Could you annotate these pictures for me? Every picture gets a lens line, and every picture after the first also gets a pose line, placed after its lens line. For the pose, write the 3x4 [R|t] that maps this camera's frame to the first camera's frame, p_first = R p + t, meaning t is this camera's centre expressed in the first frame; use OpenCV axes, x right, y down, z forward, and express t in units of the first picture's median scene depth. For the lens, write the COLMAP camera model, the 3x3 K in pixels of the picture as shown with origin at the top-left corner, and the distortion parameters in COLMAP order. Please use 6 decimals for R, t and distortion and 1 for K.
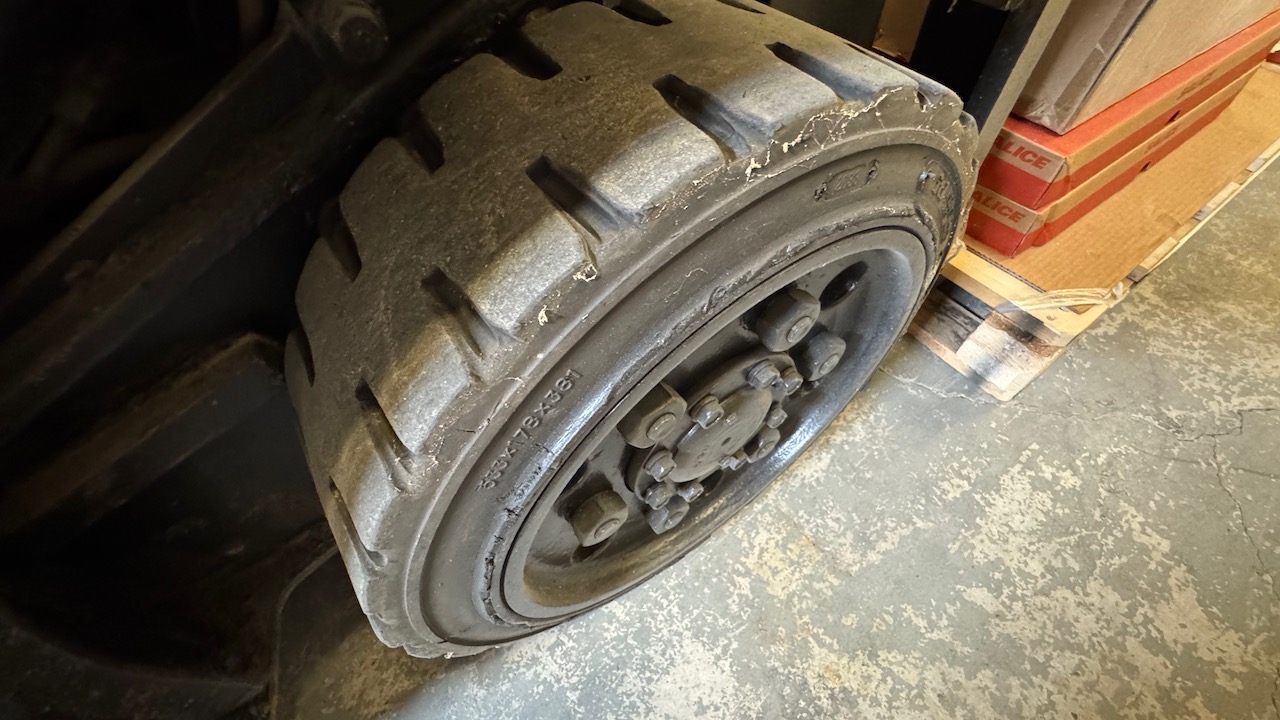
lens RADIAL K [[536.1, 0, 640.6], [0, 536.1, 364.5], [0, 0, 1]] dist [-0.001388, -0.000071]
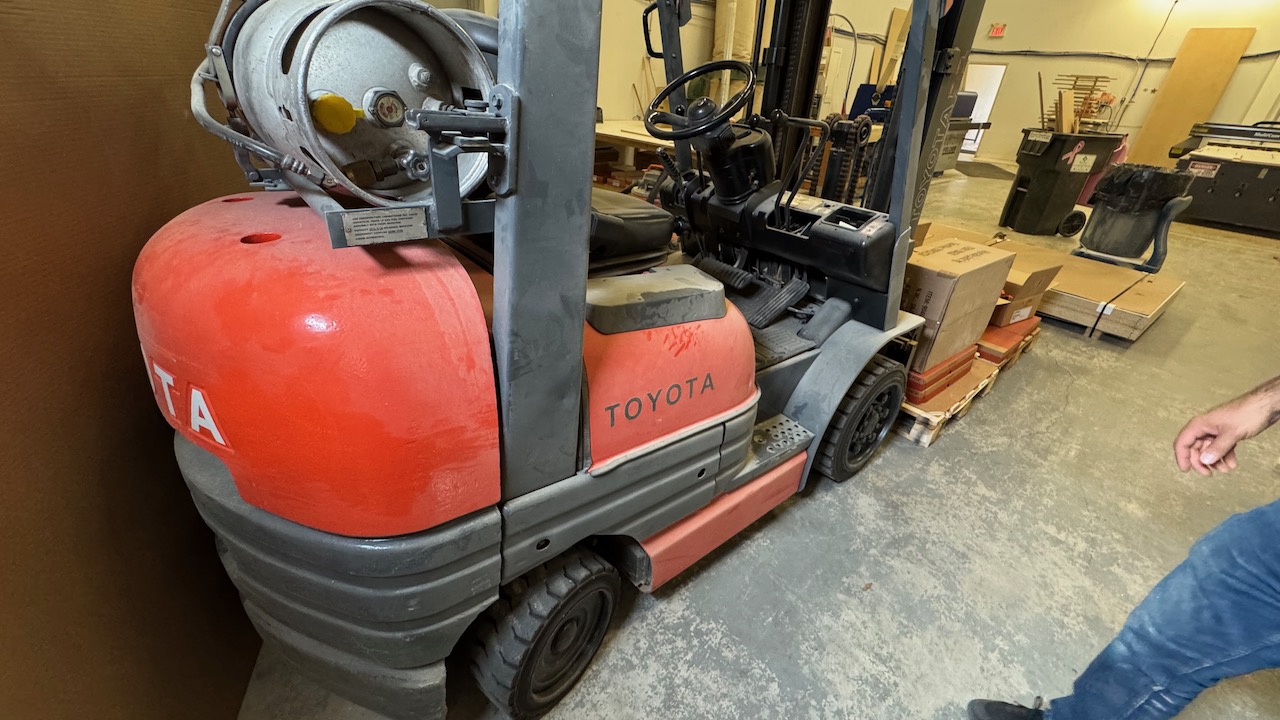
lens RADIAL K [[536.1, 0, 639.4], [0, 536.1, 362.5], [0, 0, 1]] dist [-0.001388, -0.000071]
pose [[0.993544, 0.036485, 0.107421, -1.733808], [0.013505, 0.902106, -0.431304, 1.181167], [-0.112641, 0.429970, 0.895789, -2.369527]]
